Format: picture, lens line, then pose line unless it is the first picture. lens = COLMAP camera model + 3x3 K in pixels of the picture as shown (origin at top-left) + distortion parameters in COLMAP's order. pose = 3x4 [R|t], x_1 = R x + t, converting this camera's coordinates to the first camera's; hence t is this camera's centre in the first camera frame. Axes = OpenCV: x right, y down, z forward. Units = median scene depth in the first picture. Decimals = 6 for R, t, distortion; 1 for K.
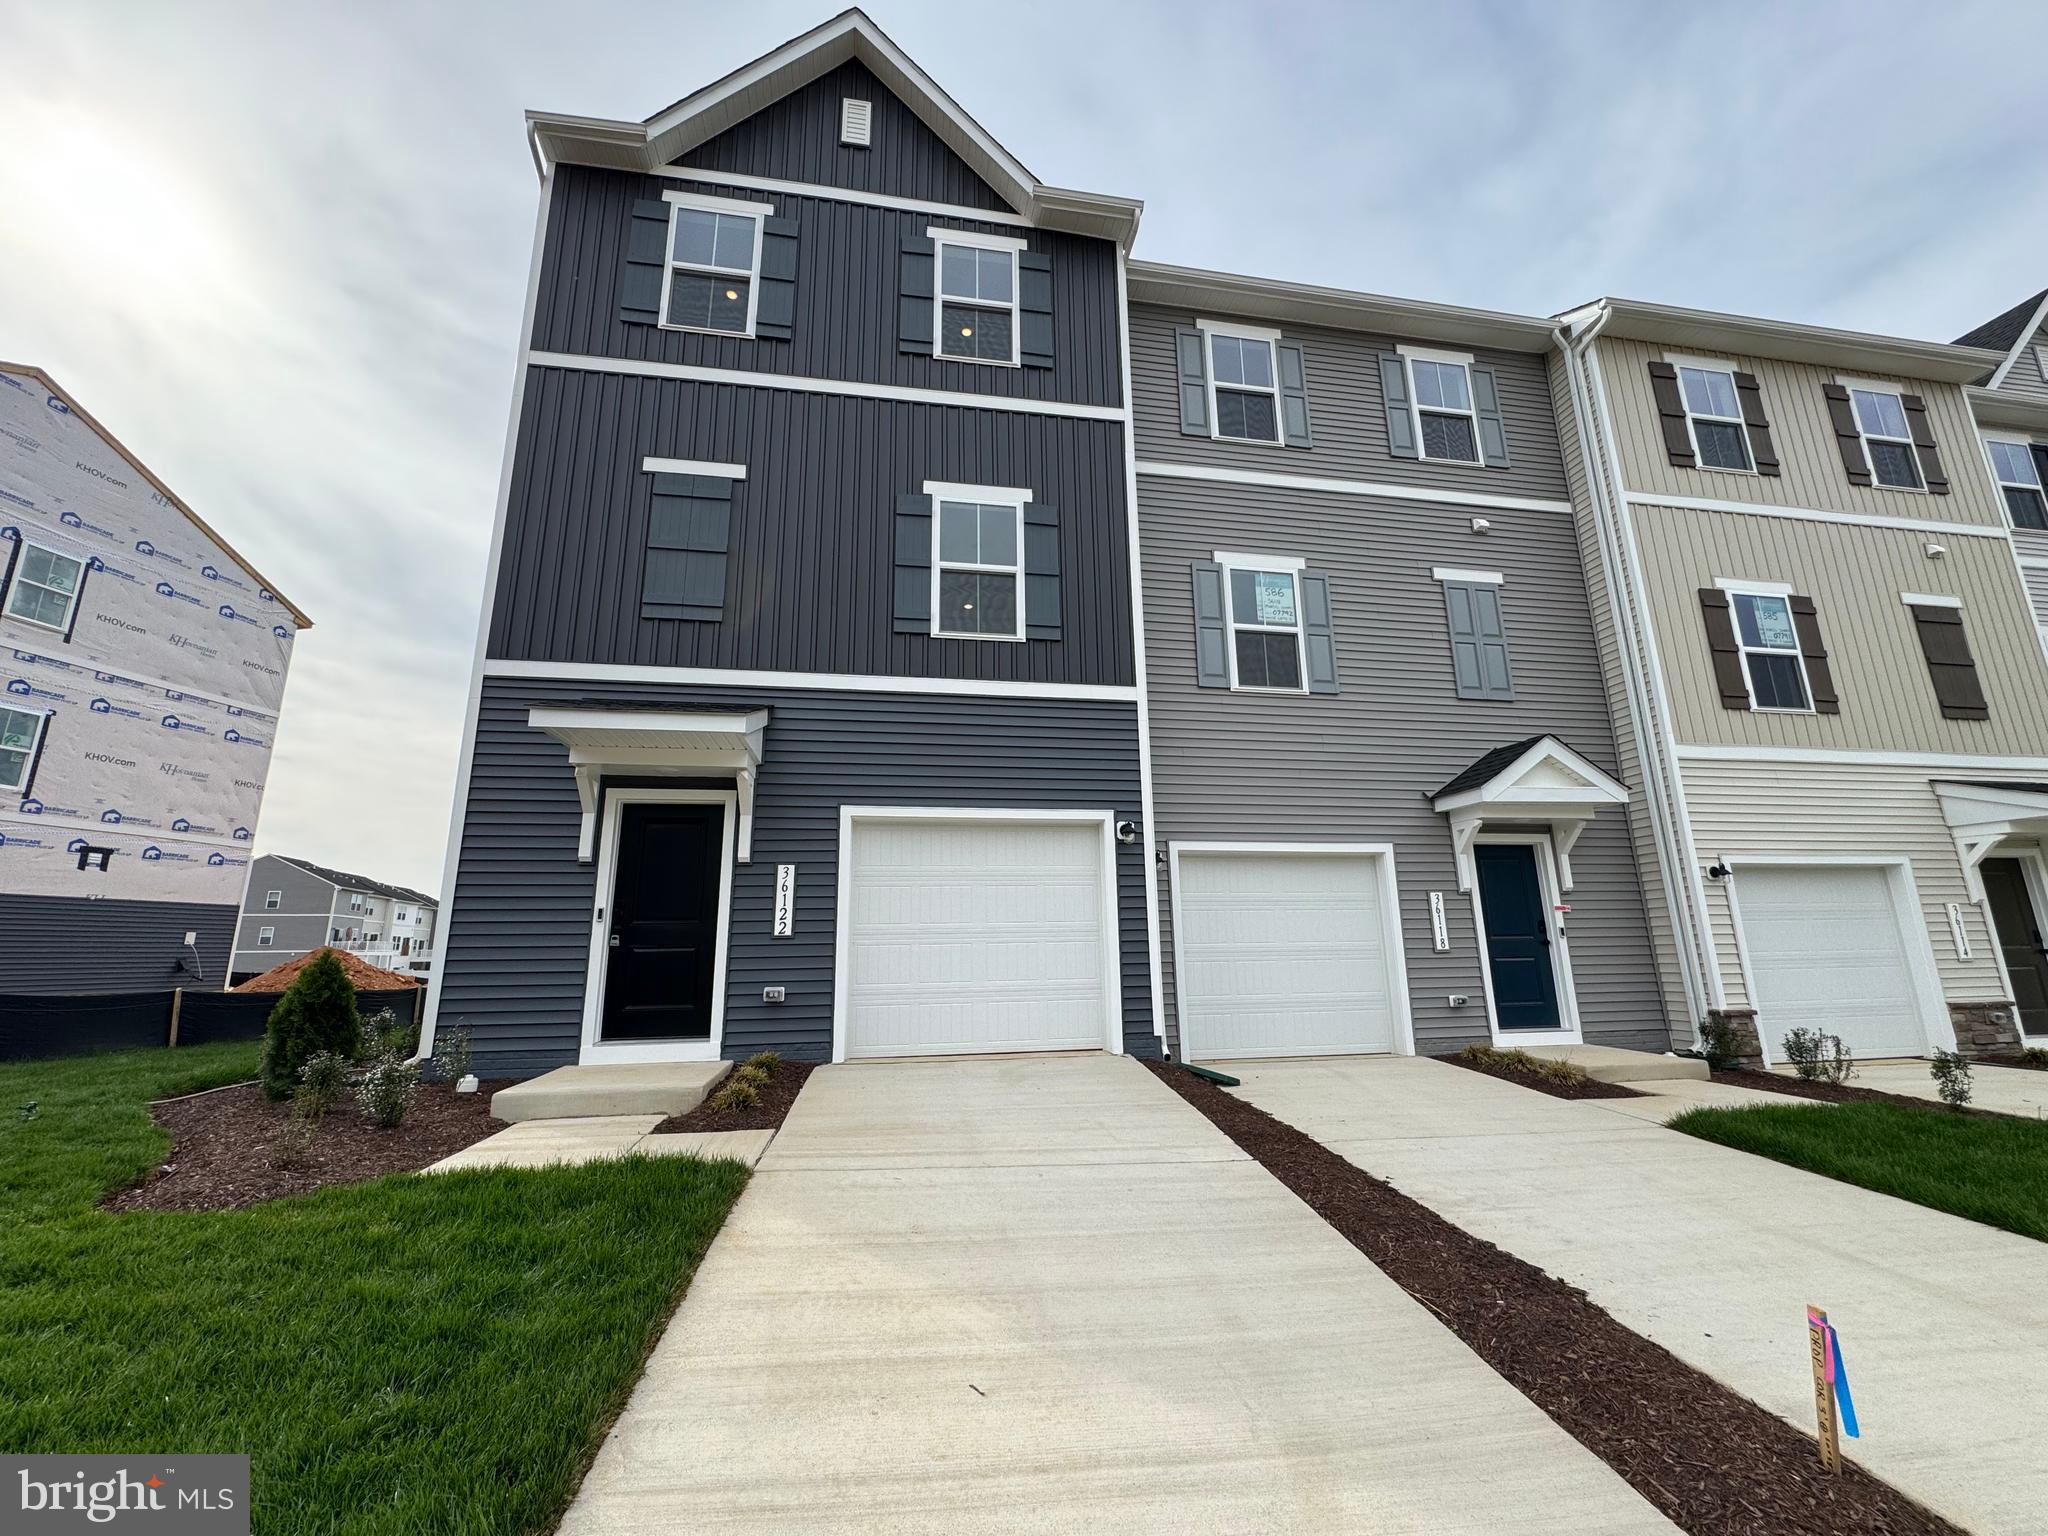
lens RADIAL K [[821.0, 0, 1024.3], [0, 821.0, 762.9], [0, 0, 1]] dist [-0.002478, 0.000421]
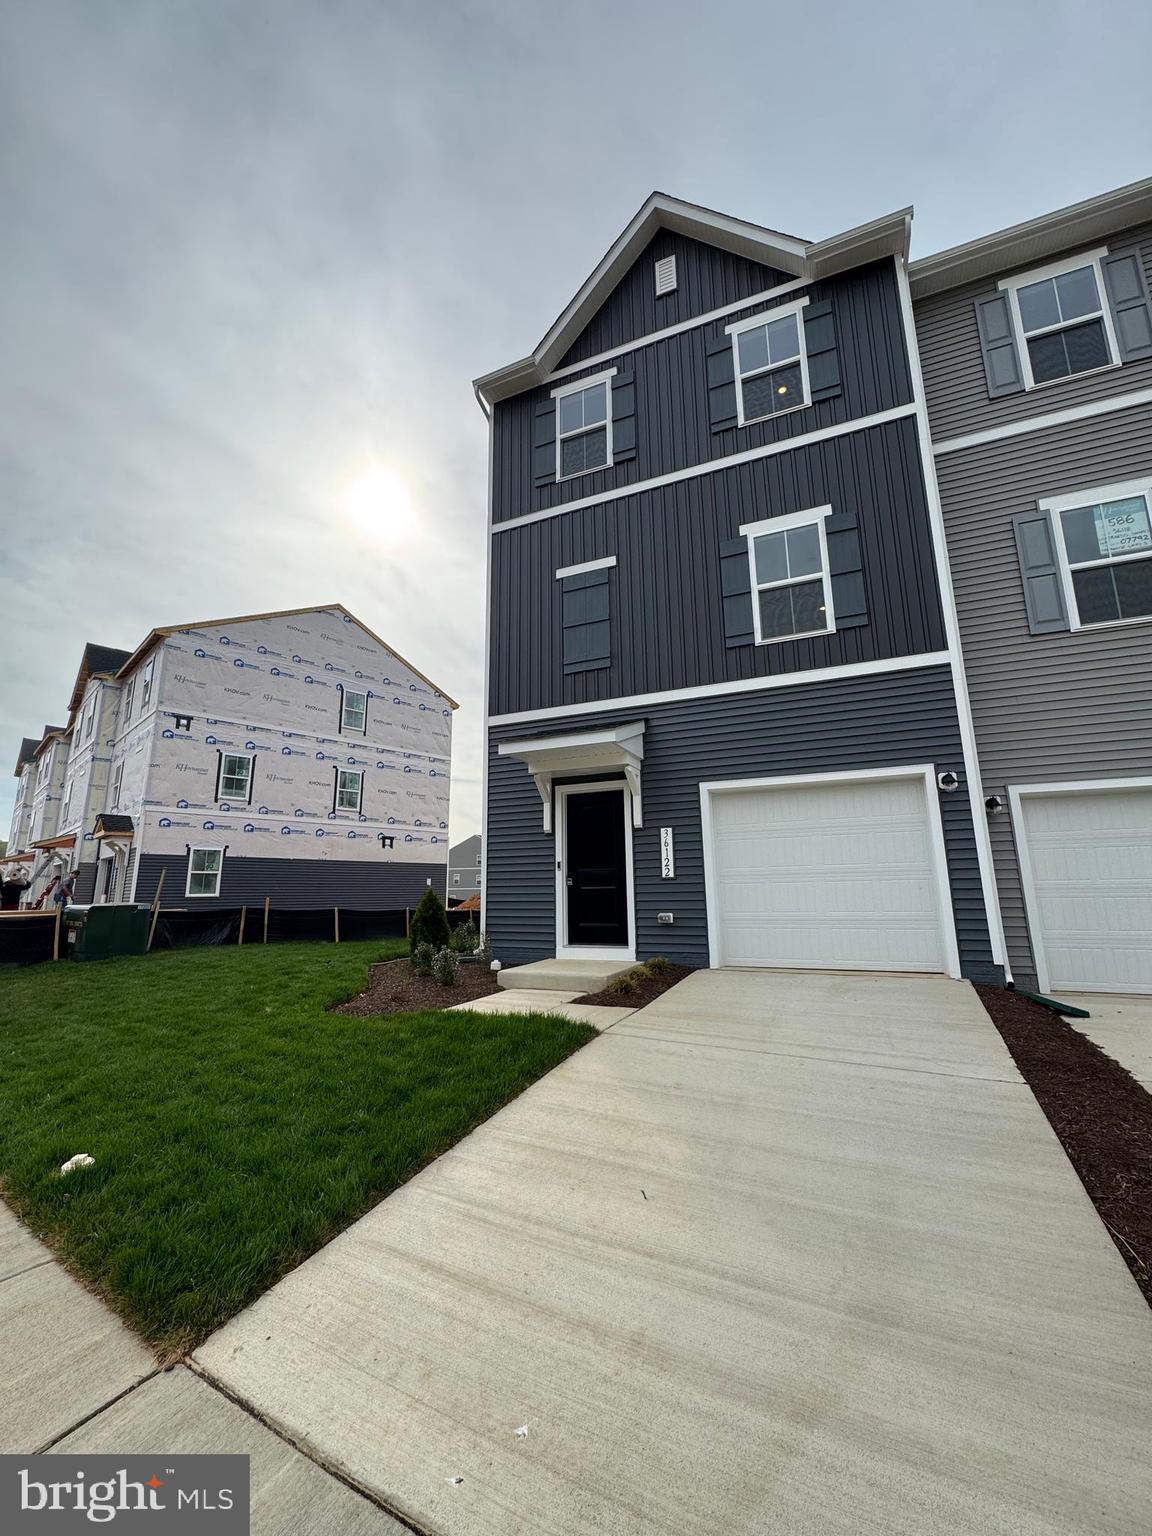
lens RADIAL K [[615.7, 0, 580.4], [0, 615.7, 768.9], [0, 0, 1]] dist [-0.002478, 0.000421]
pose [[0.831956, -0.106548, -0.544516, 0.164985], [0.125746, 0.992061, -0.001997, 0.005571], [0.540405, -0.066809, 0.838748, 0.029273]]
